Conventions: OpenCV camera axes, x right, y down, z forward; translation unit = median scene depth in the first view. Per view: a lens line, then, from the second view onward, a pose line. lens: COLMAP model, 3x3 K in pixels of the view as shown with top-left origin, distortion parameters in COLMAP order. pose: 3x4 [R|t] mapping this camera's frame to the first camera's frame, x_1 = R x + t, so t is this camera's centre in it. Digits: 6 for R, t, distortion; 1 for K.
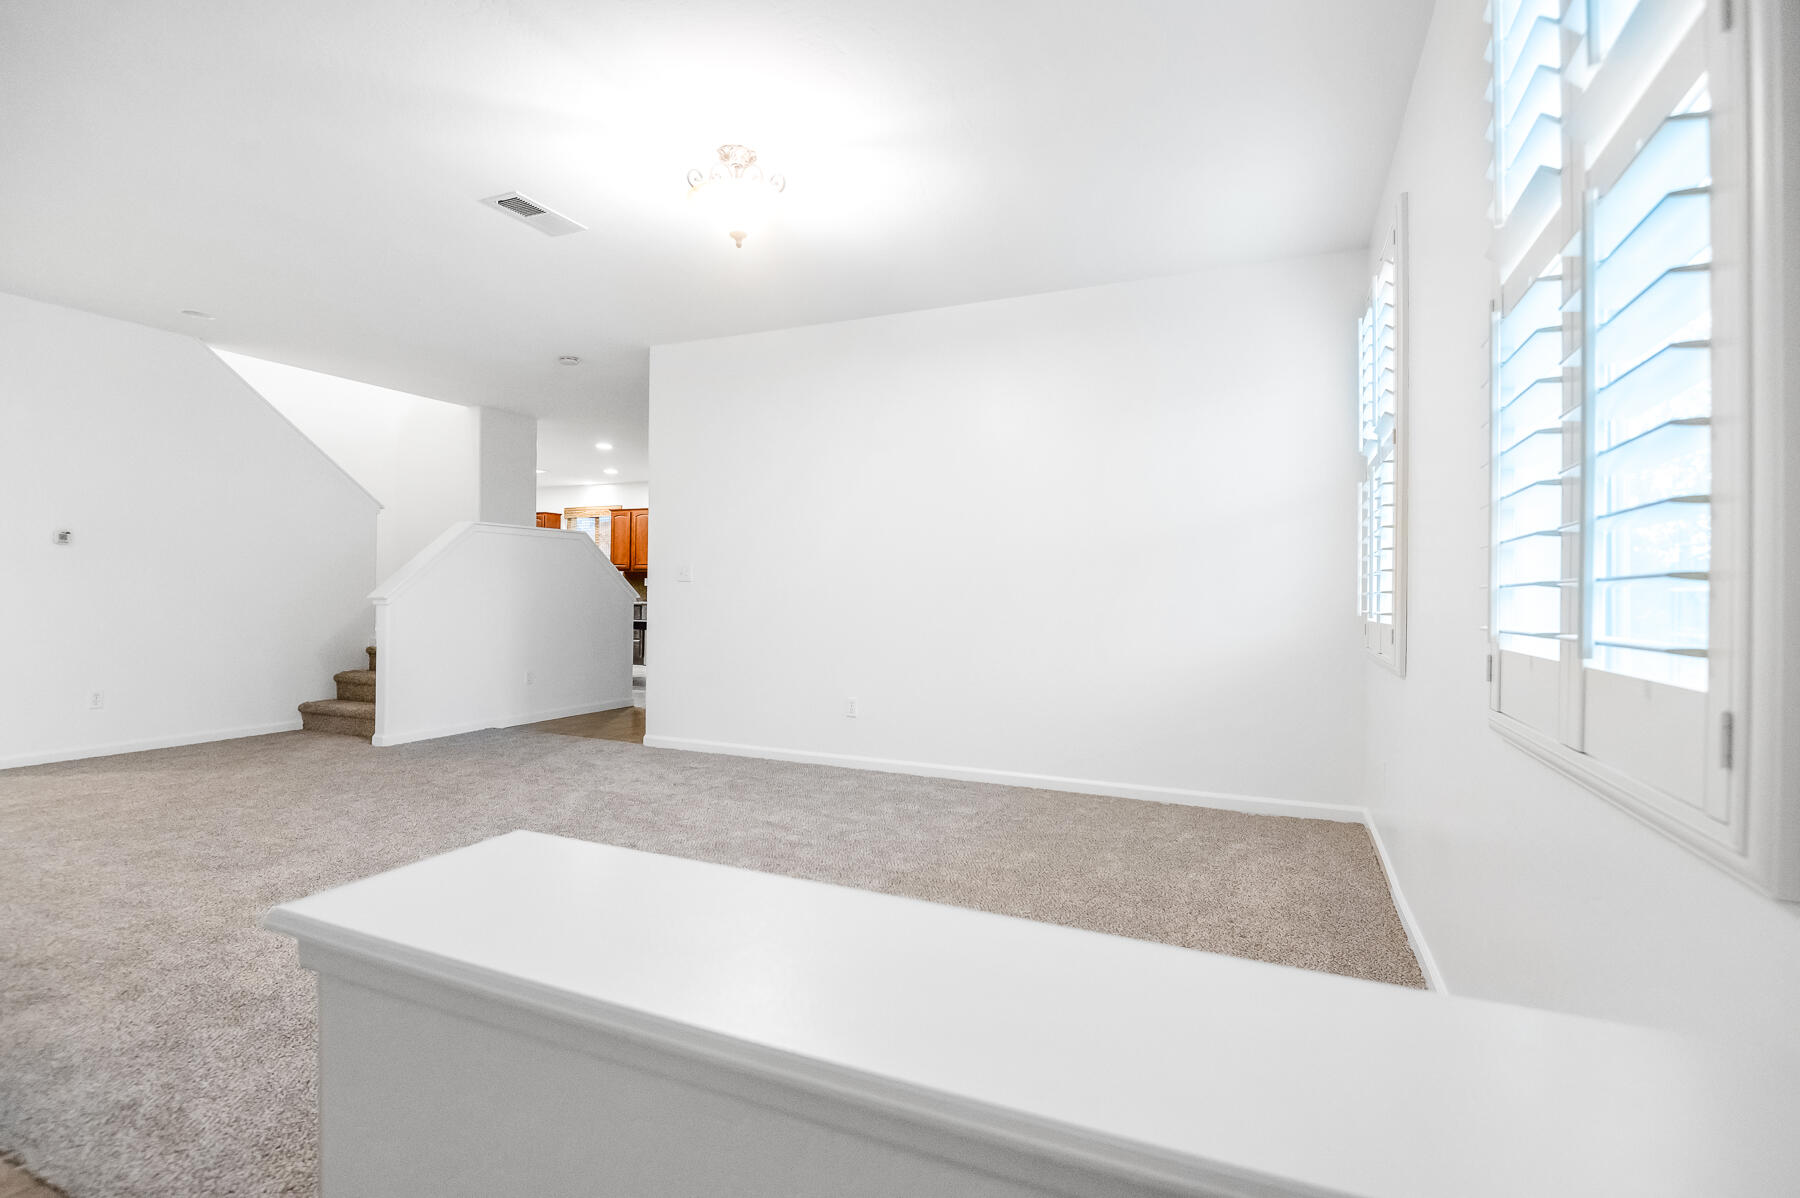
lens RADIAL K [[829.5, 0, 897.4], [0, 829.5, 590.5], [0, 0, 1]] dist [-0.007155, -0.006707]
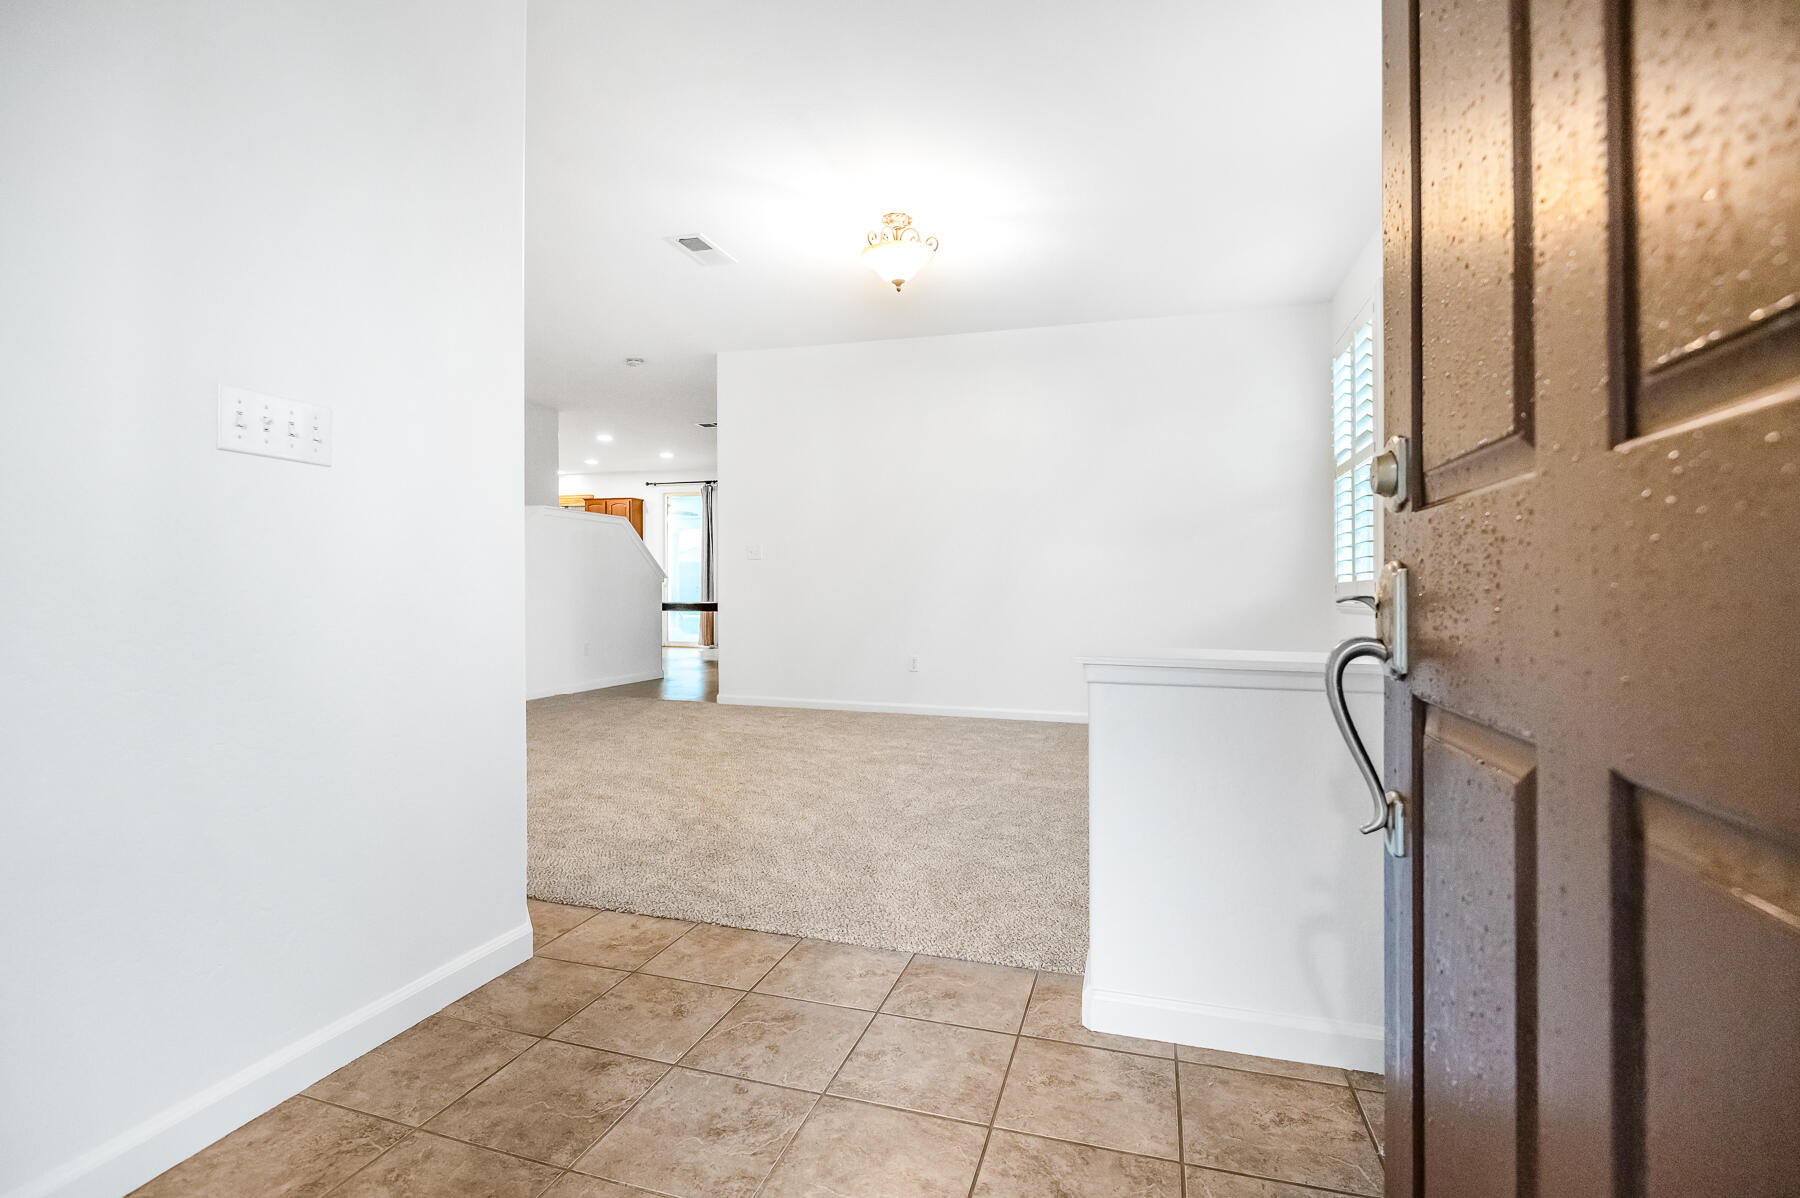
lens RADIAL K [[829.5, 0, 894.8], [0, 829.5, 588.9], [0, 0, 1]] dist [-0.007155, -0.006707]
pose [[0.992133, -0.003407, 0.125146, -0.322259], [0.002738, 0.999981, 0.005524, 0.037244], [-0.125162, -0.005138, 0.992123, -0.251608]]
